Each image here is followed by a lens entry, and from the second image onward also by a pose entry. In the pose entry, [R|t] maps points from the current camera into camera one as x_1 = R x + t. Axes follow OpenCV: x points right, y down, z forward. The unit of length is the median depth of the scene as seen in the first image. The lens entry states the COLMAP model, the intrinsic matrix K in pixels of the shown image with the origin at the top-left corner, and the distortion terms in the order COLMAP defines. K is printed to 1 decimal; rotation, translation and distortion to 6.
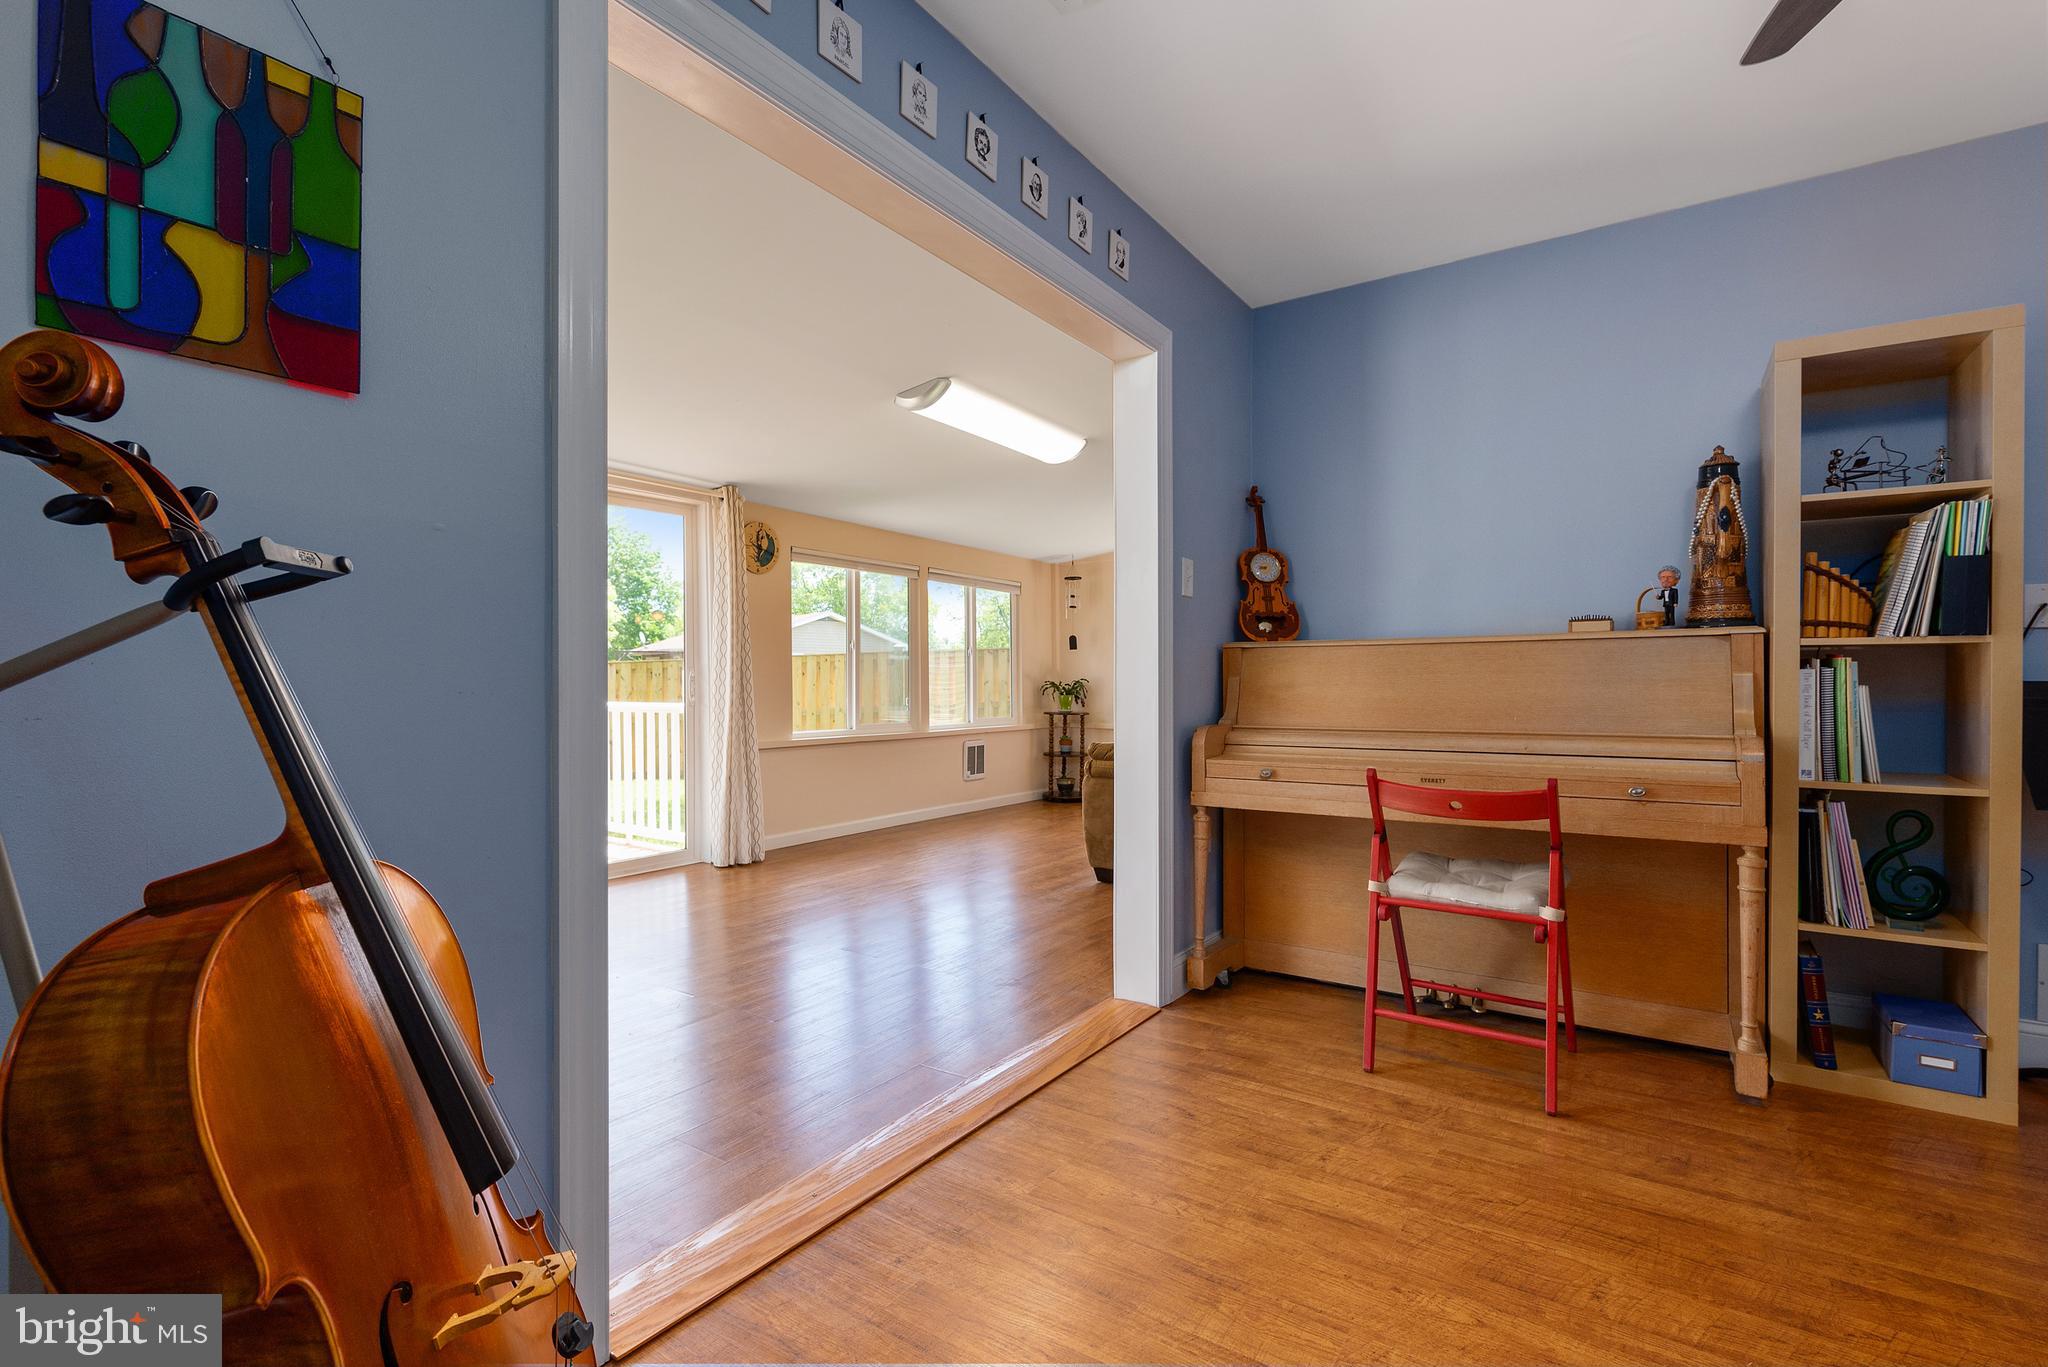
lens RADIAL K [[955.4, 0, 1024.0], [0, 955.4, 683.5], [0, 0, 1]] dist [0.000628, -0.000061]
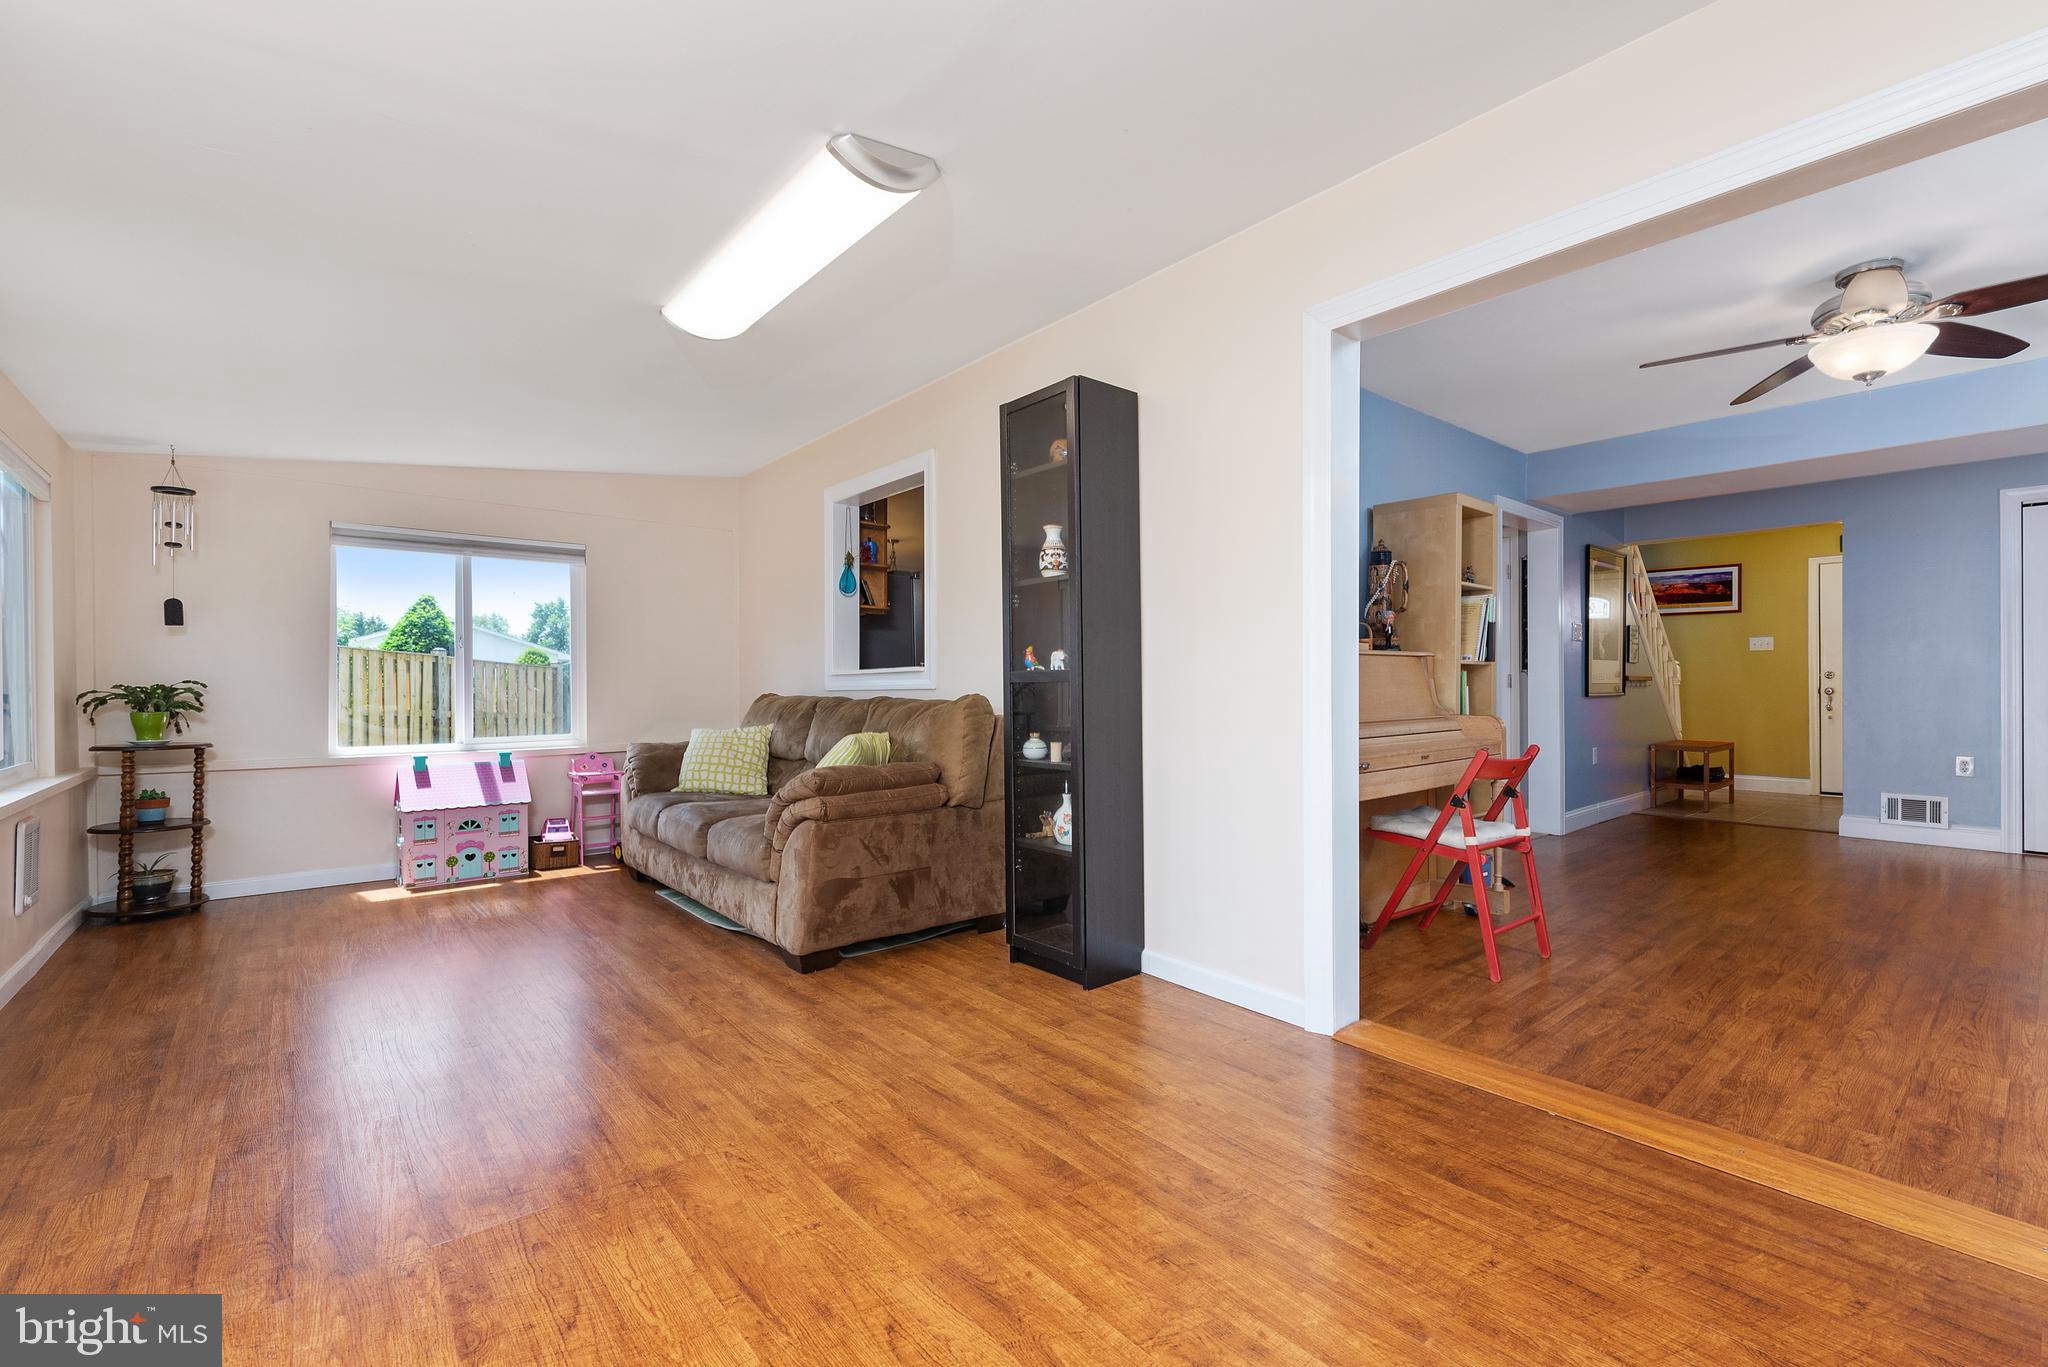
lens RADIAL K [[879.4, 0, 1024.0], [0, 879.4, 683.5], [0, 0, 1]] dist [0.005386, 0.000079]
pose [[0.237569, 0.005567, 0.971355, -0.587582], [0.000719, 0.999982, -0.005907, -0.000436], [-0.971370, 0.002102, 0.237561, 0.803335]]
